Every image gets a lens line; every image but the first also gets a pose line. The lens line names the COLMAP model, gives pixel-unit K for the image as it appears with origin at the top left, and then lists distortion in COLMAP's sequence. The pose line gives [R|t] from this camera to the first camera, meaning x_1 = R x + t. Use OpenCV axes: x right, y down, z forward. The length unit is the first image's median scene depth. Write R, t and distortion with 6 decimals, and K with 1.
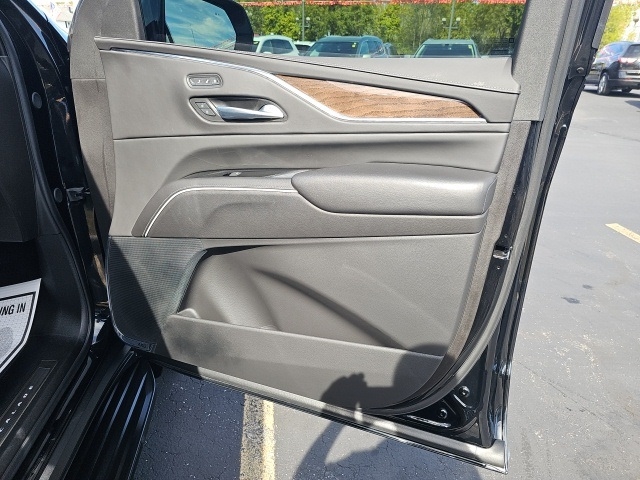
lens RADIAL K [[422.8, 0, 323.2], [0, 422.8, 239.6], [0, 0, 1]] dist [0.055362, -0.051049]
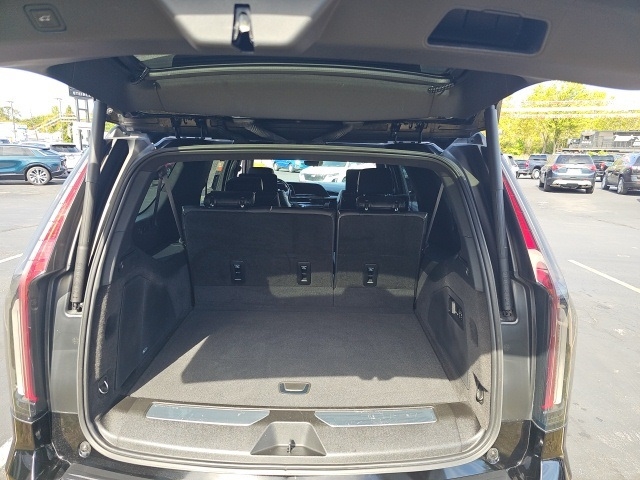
lens RADIAL K [[422.8, 0, 323.2], [0, 422.8, 239.6], [0, 0, 1]] dist [0.055362, -0.051049]
pose [[0.993350, 0.022591, -0.112899, -0.058042], [-0.045493, 0.977785, -0.204614, 0.082167], [0.105769, 0.208389, 0.972310, -0.261610]]
